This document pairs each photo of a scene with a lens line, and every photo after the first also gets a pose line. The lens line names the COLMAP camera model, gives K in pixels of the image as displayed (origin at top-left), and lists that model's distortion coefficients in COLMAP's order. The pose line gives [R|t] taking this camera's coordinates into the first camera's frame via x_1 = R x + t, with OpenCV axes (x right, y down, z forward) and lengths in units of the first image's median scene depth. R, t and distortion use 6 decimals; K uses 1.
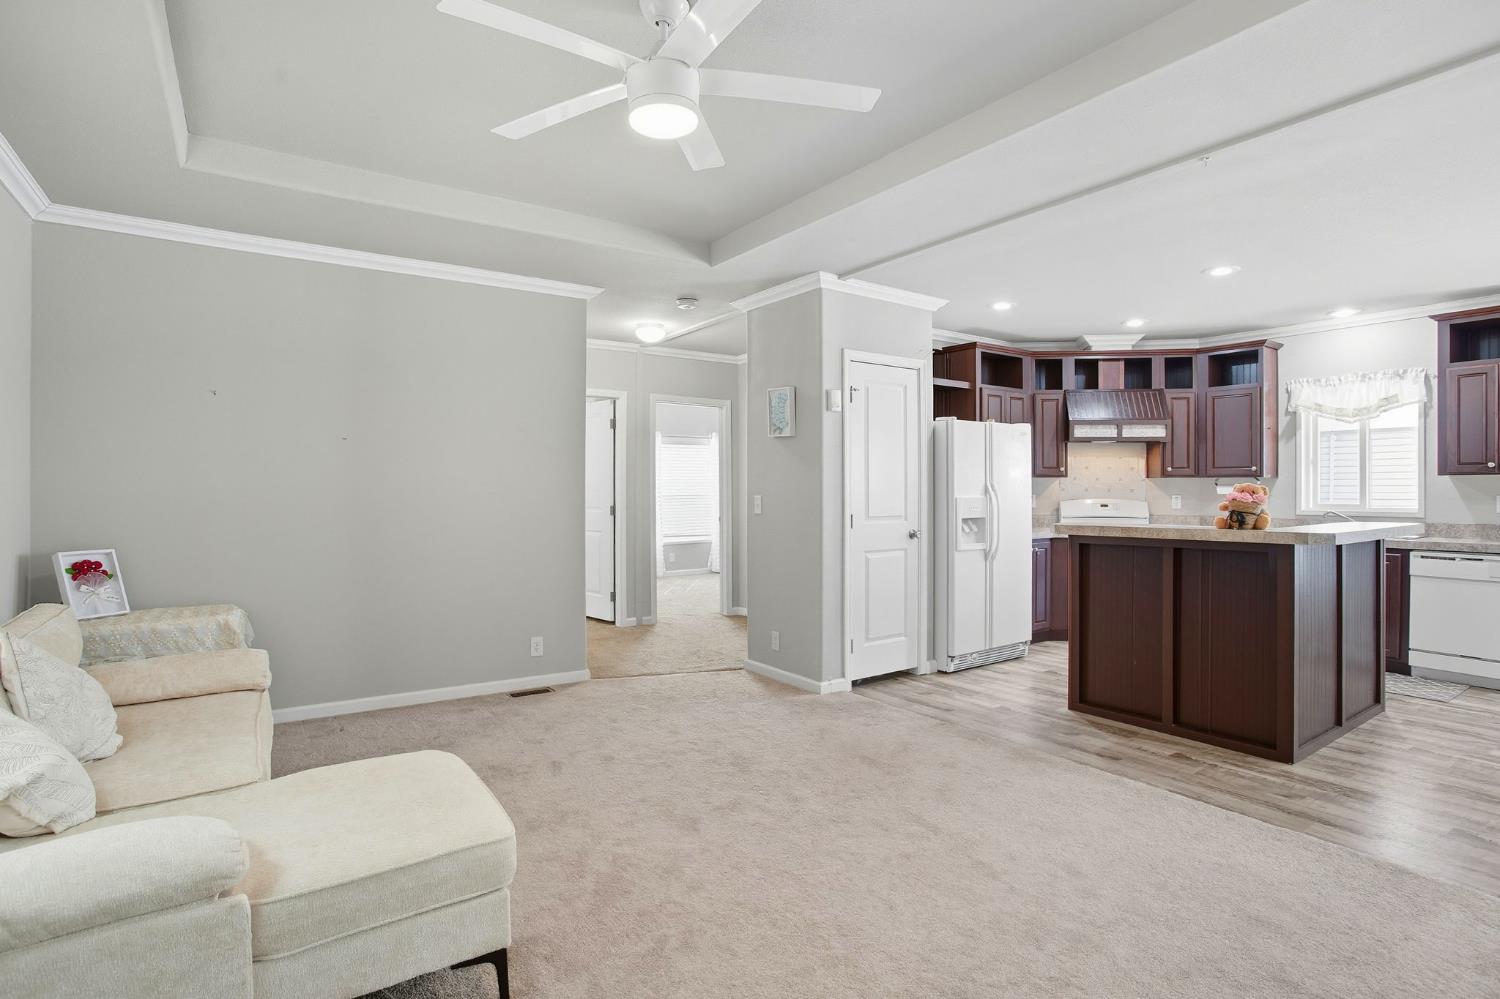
lens RADIAL K [[762.6, 0, 747.2], [0, 762.6, 494.2], [0, 0, 1]] dist [0.000090, 0.002425]
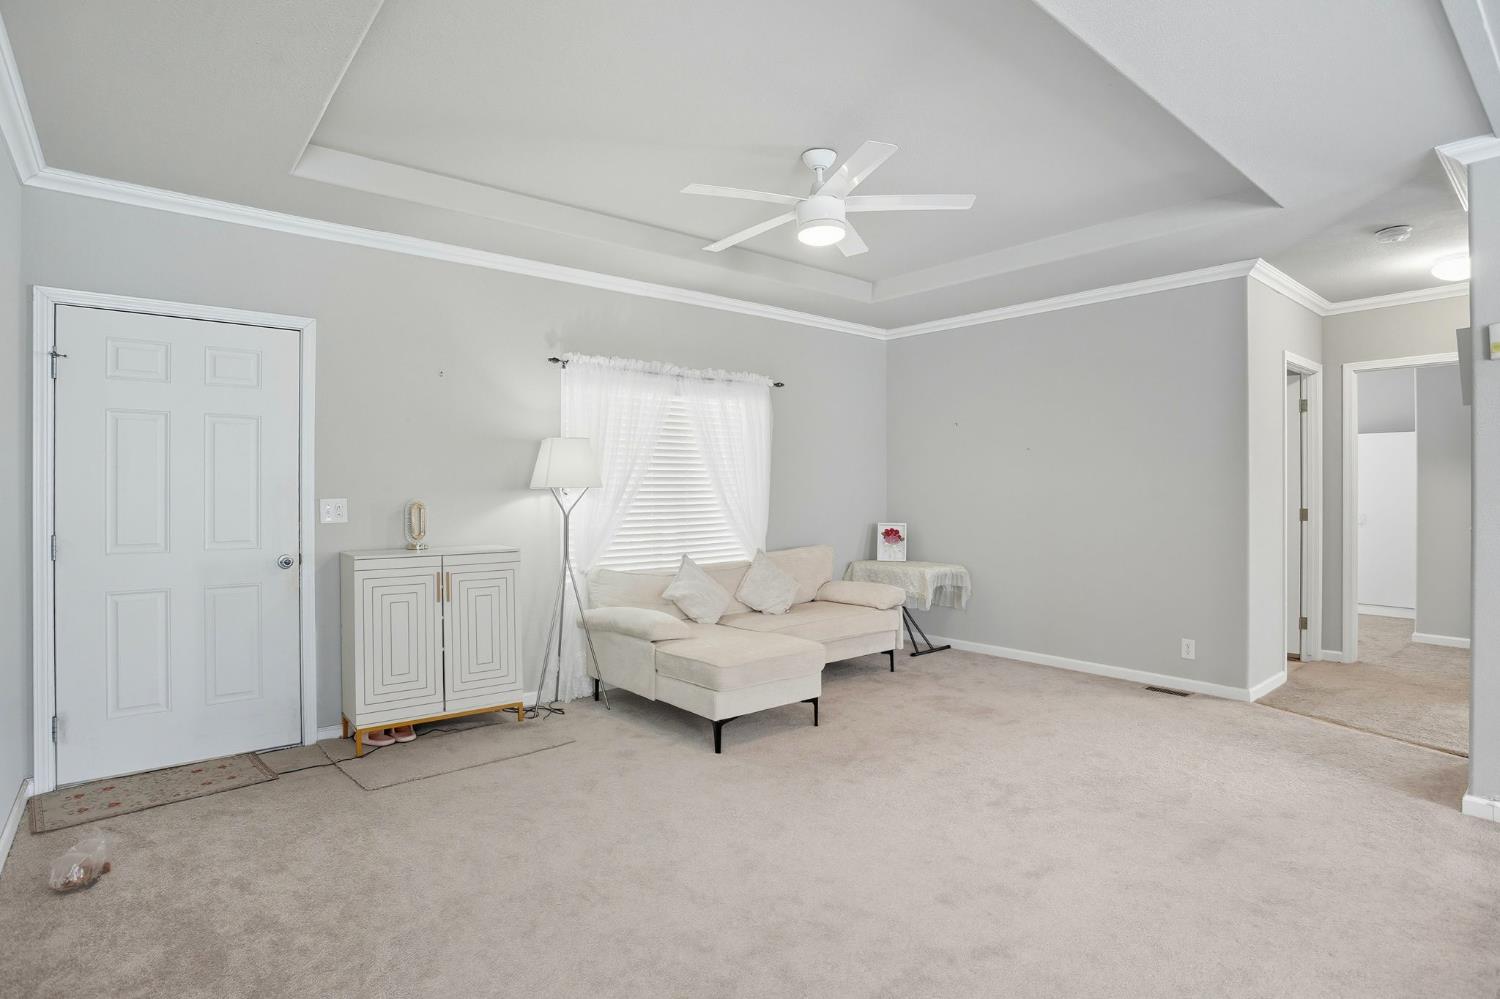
lens RADIAL K [[762.6, 0, 749.8], [0, 762.6, 496.4], [0, 0, 1]] dist [0.000090, 0.002425]
pose [[0.112811, 0.006994, -0.993592, 0.856128], [-0.004610, 0.999968, 0.006515, 0.000396], [0.993606, 0.003846, 0.112840, 0.451145]]
